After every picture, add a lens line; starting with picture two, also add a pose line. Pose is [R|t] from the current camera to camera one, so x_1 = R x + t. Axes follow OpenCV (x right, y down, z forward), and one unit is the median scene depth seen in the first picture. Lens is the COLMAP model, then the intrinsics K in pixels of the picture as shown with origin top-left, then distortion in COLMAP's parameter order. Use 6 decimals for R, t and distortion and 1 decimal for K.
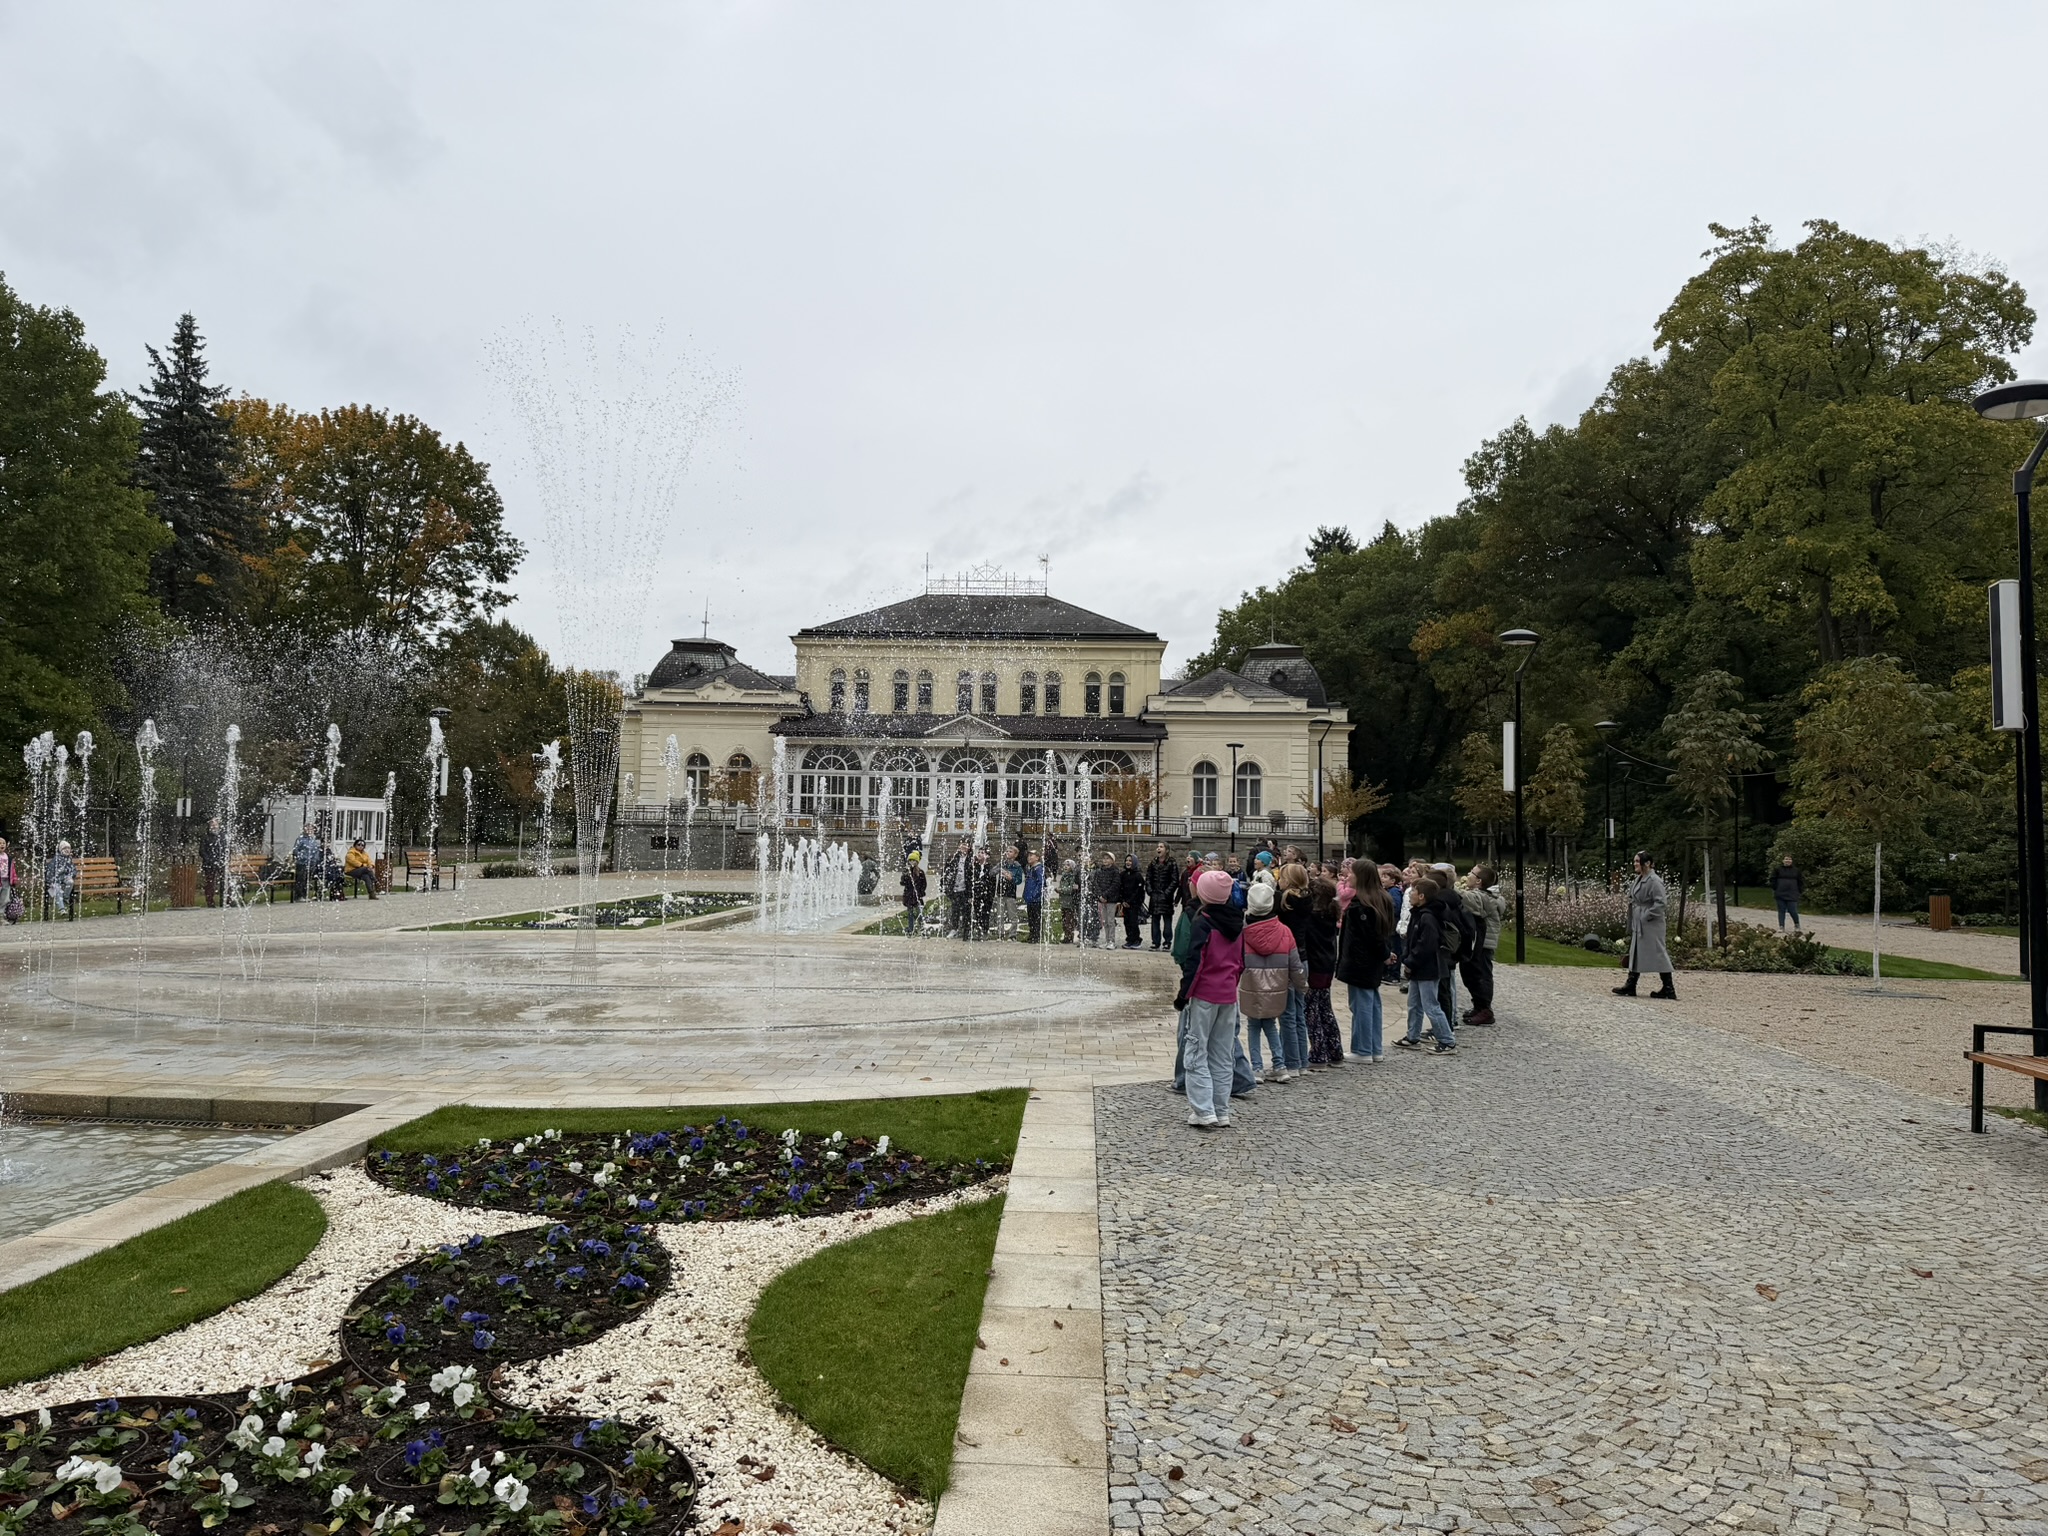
lens RADIAL K [[1445.3, 0, 994.0], [0, 1445.3, 738.3], [0, 0, 1]] dist [0.135166, -0.145577]
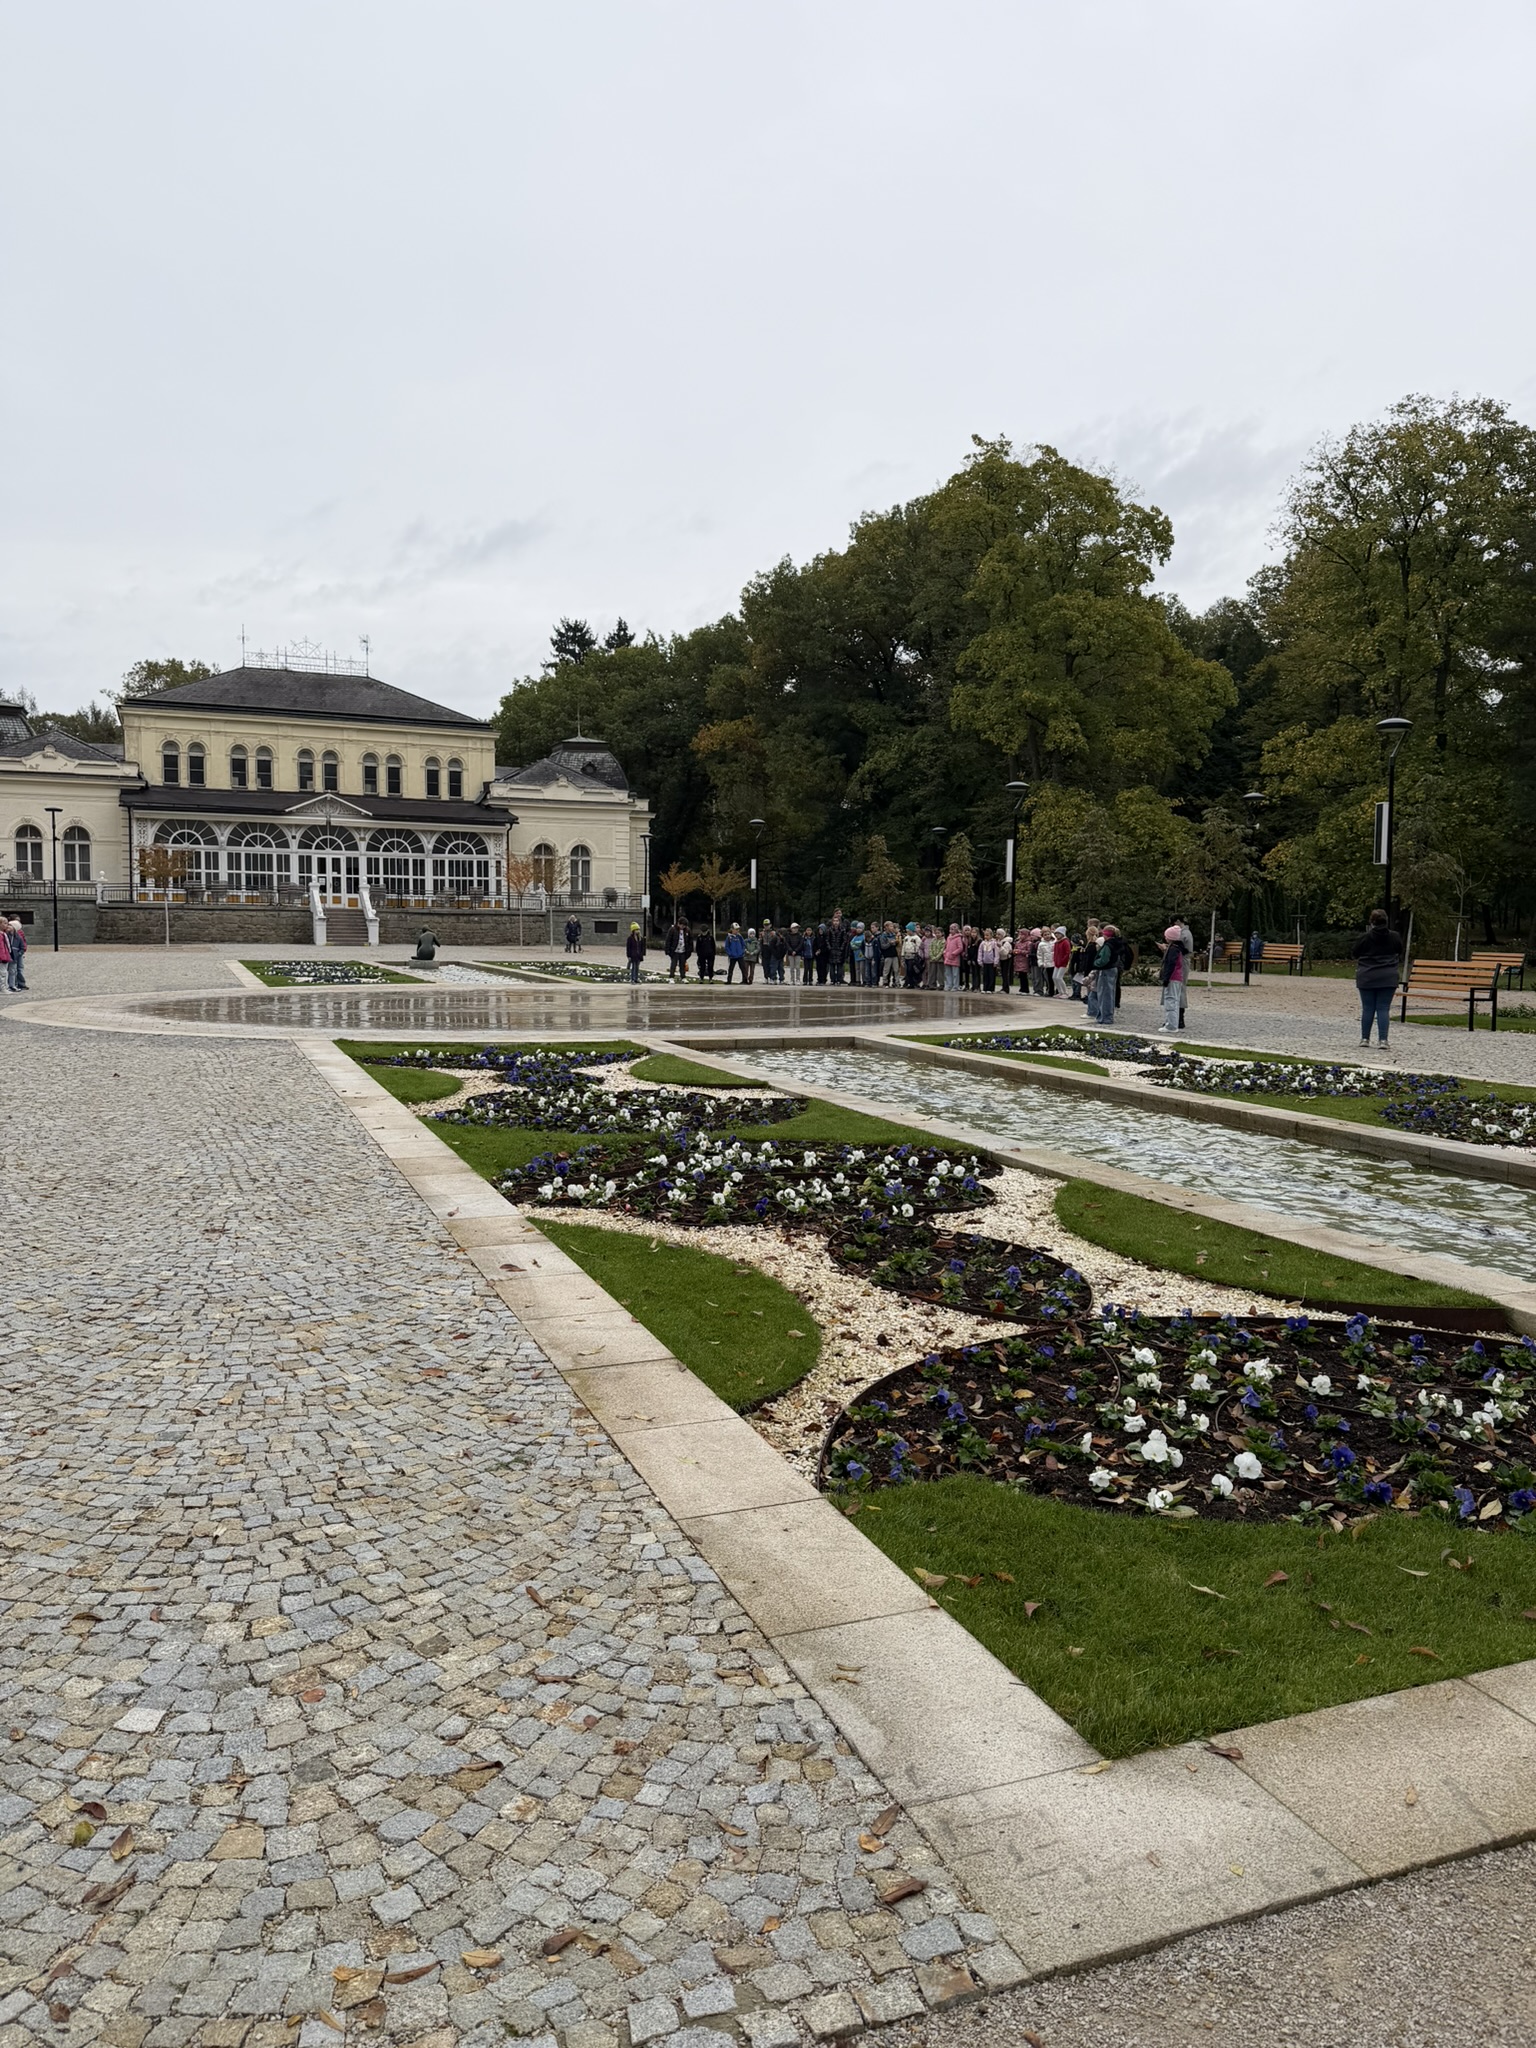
lens RADIAL K [[1414.7, 0, 768.0], [0, 1414.7, 1024.0], [0, 0, 1]] dist [0.206946, -0.436581]
pose [[0.903540, -0.040267, 0.426608, -0.173970], [-0.024181, 0.989197, 0.144584, -0.009826], [-0.427821, -0.140953, 0.892805, -0.091997]]
